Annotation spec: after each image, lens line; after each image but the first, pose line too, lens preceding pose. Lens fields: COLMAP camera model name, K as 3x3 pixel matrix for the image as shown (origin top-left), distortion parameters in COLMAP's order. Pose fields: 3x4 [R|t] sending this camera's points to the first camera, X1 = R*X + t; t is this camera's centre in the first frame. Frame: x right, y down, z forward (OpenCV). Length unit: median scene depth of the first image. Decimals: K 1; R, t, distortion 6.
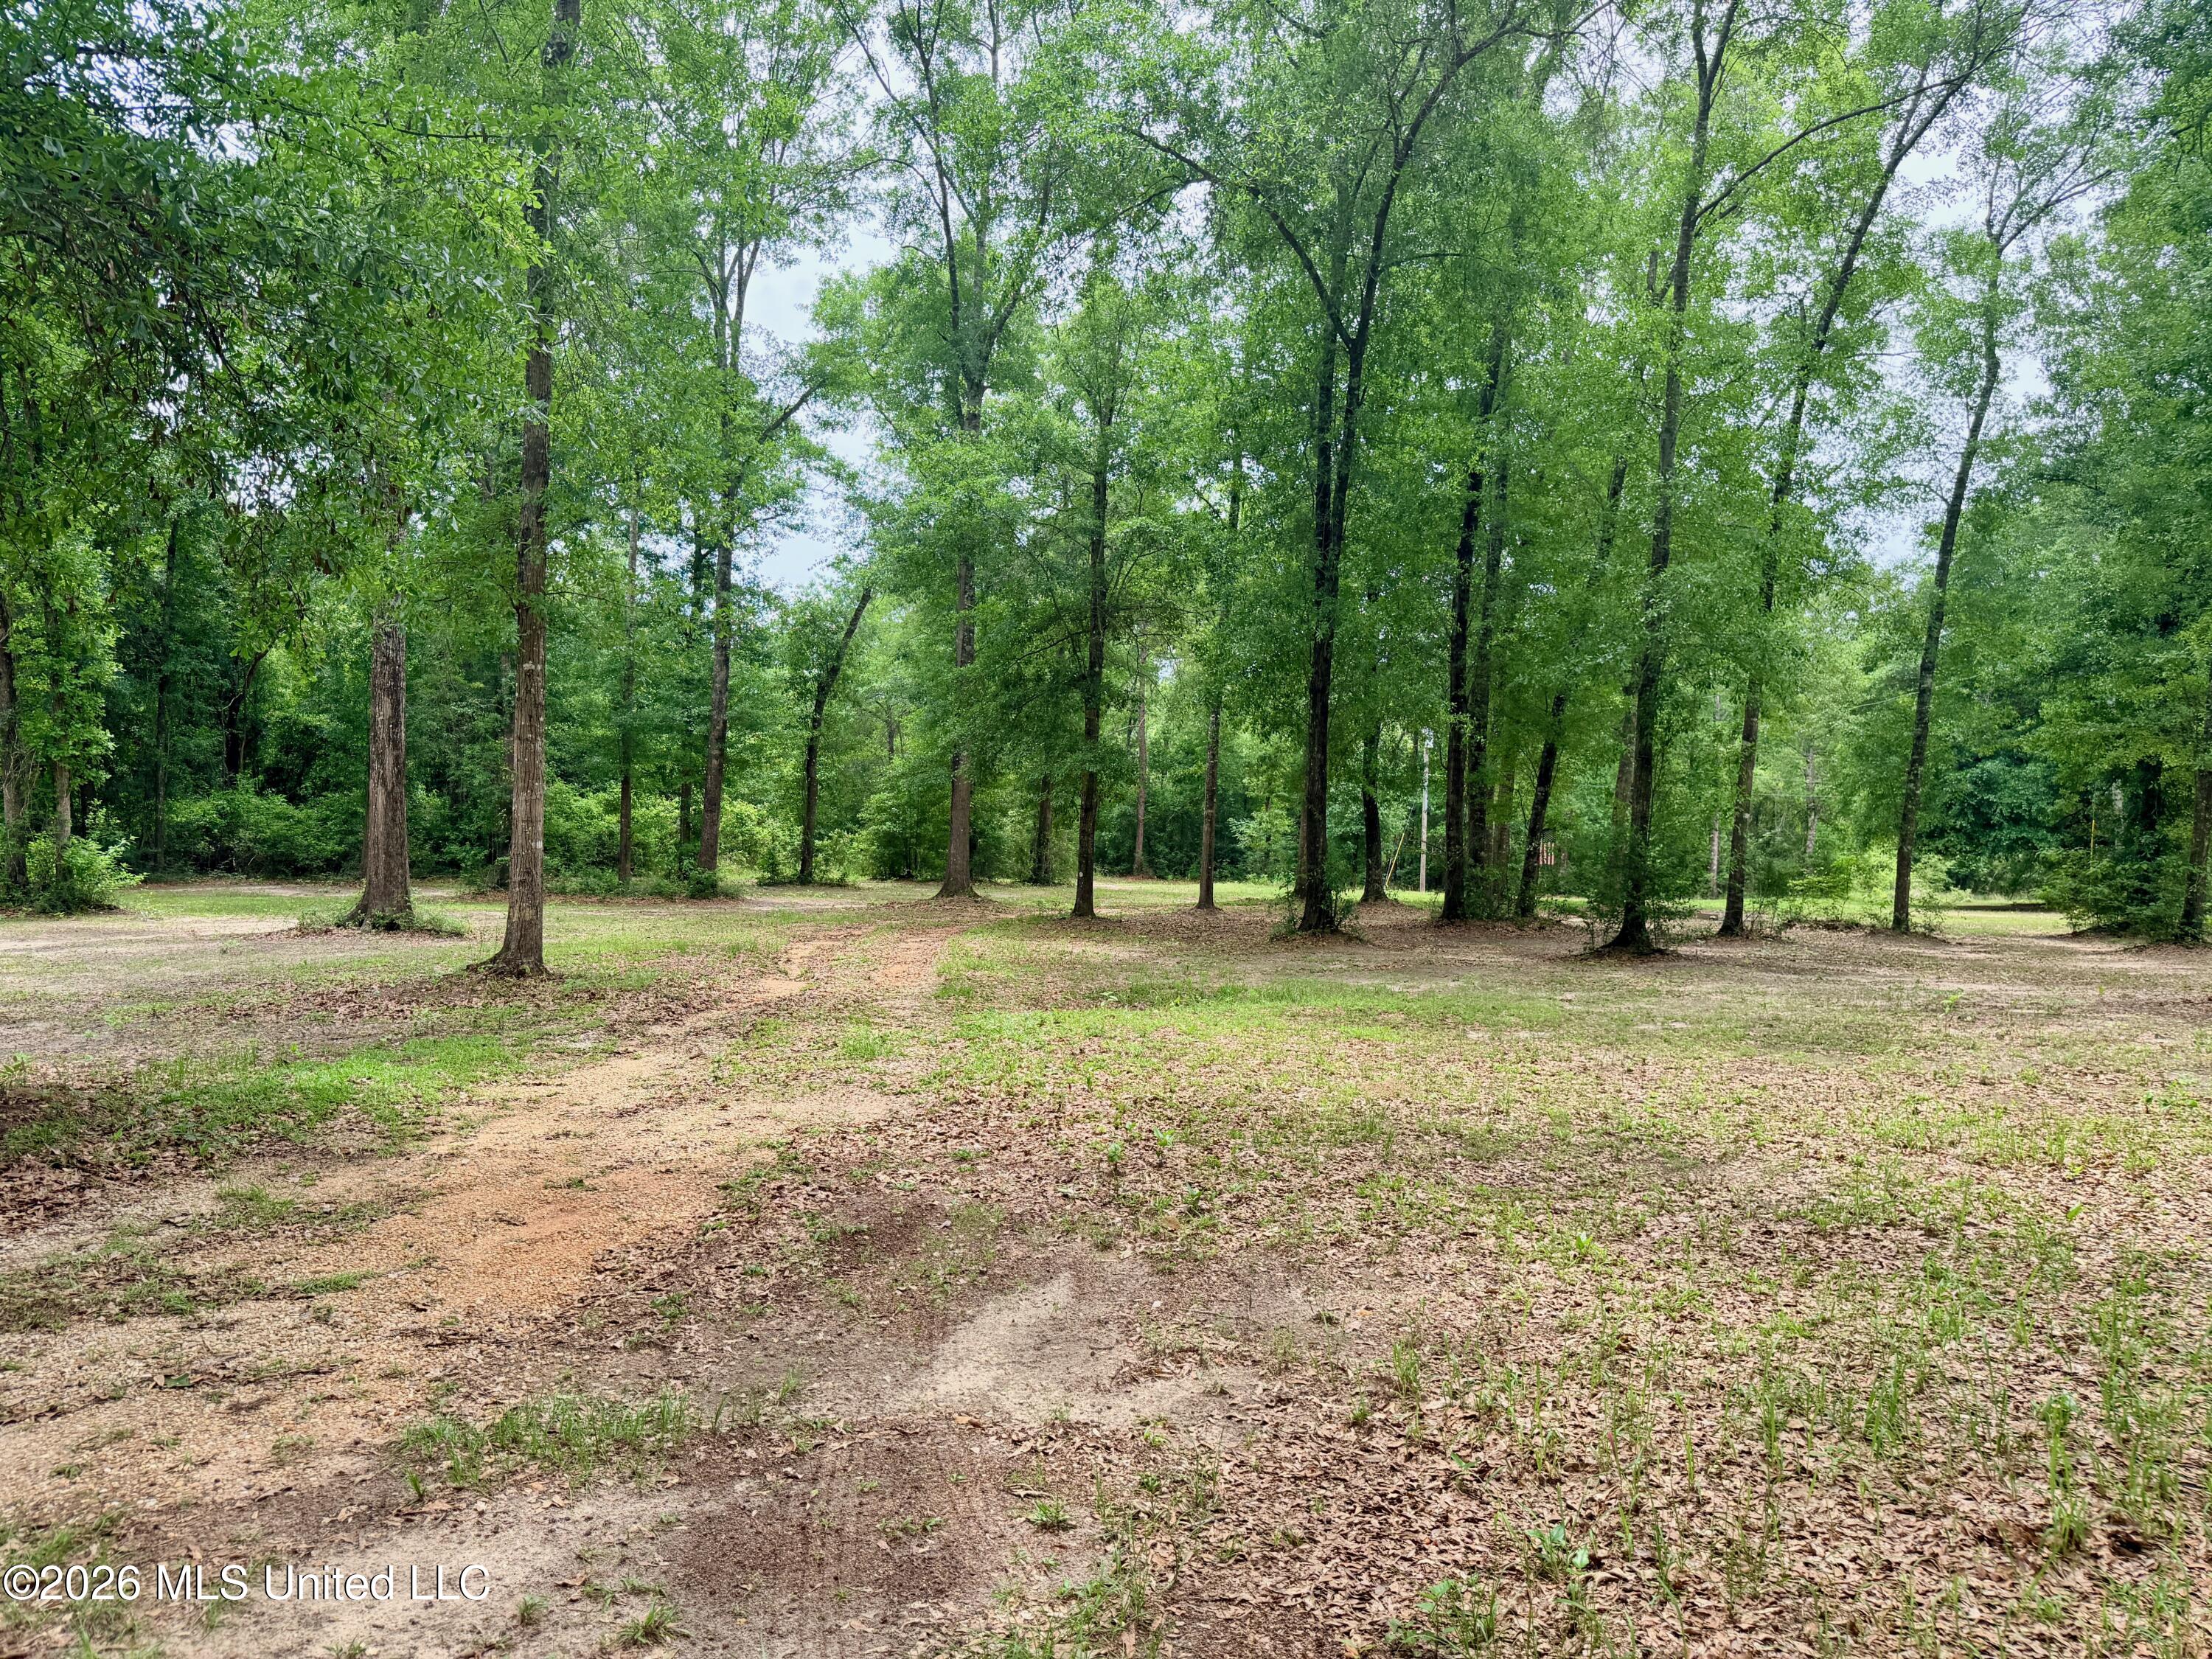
lens RADIAL K [[1555.7, 0, 1106.0], [0, 1555.7, 829.5], [0, 0, 1]] dist [0.000018, -0.000146]
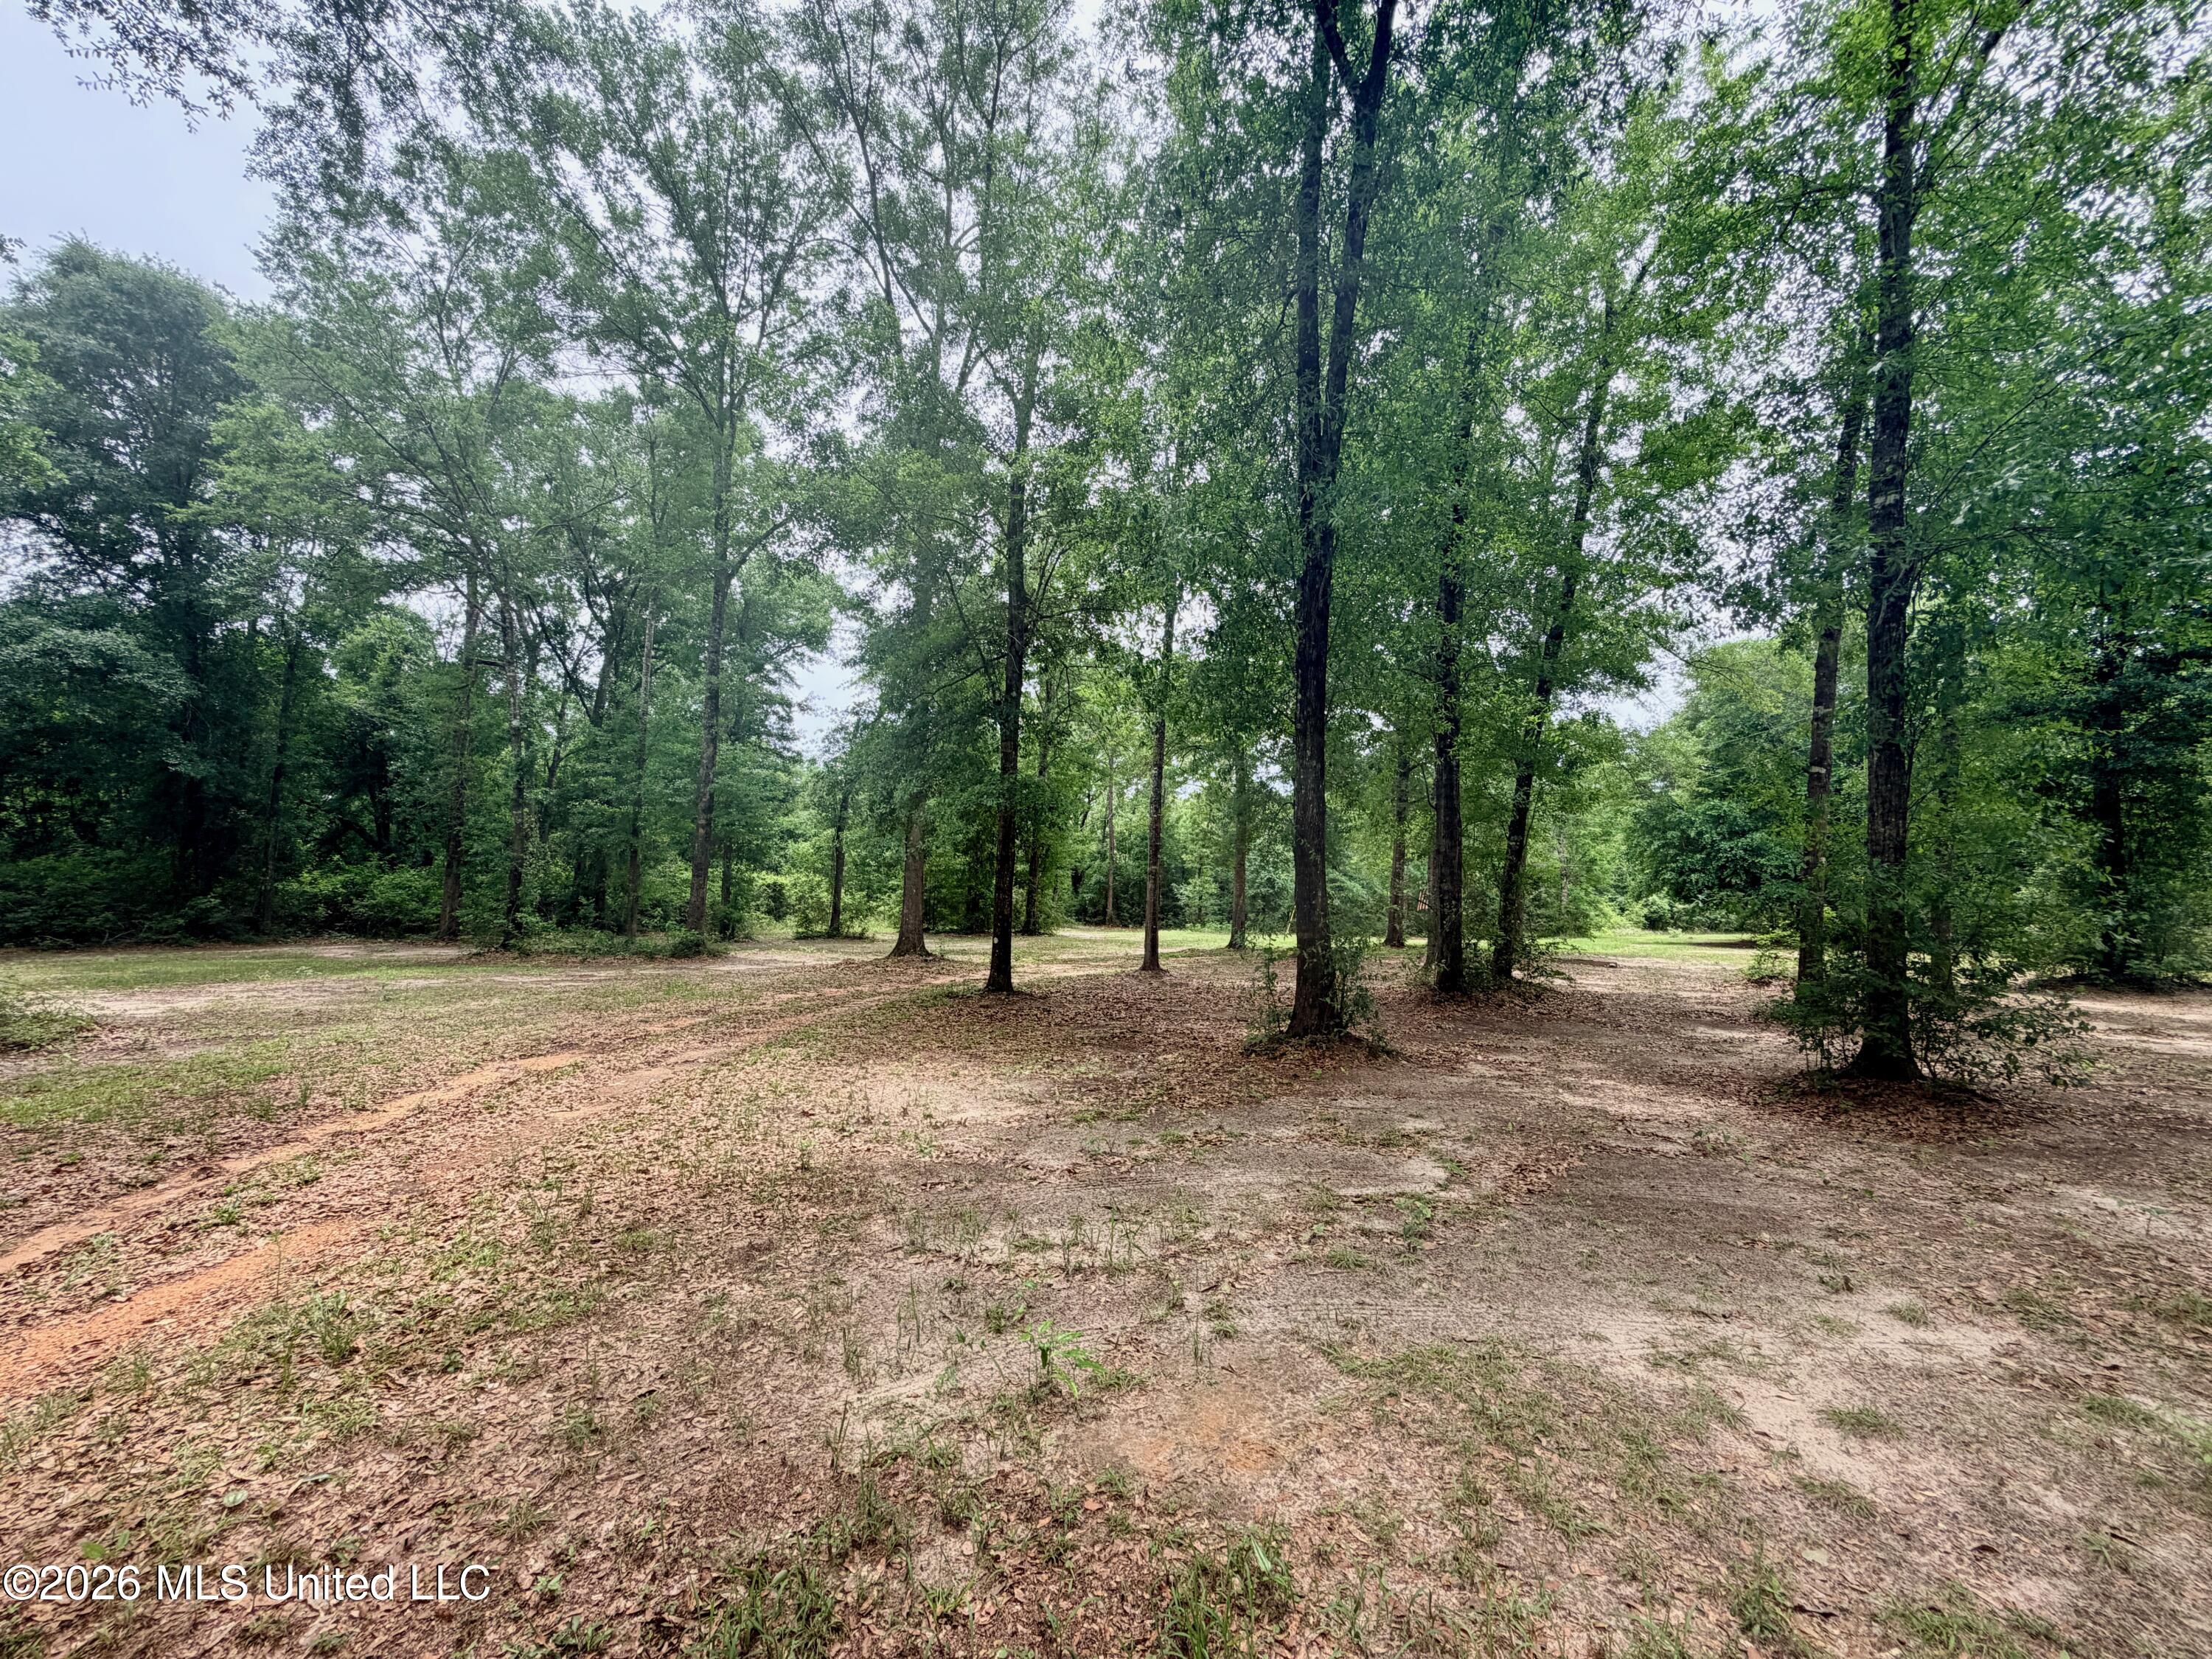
lens RADIAL K [[888.5, 0, 1094.7], [0, 888.5, 826.4], [0, 0, 1]] dist [0.002384, 0.000130]
pose [[0.999927, -0.010186, -0.006435, 0.021910], [0.009647, 0.996836, -0.078895, 0.004674], [0.007219, 0.078827, 0.996862, 0.285102]]
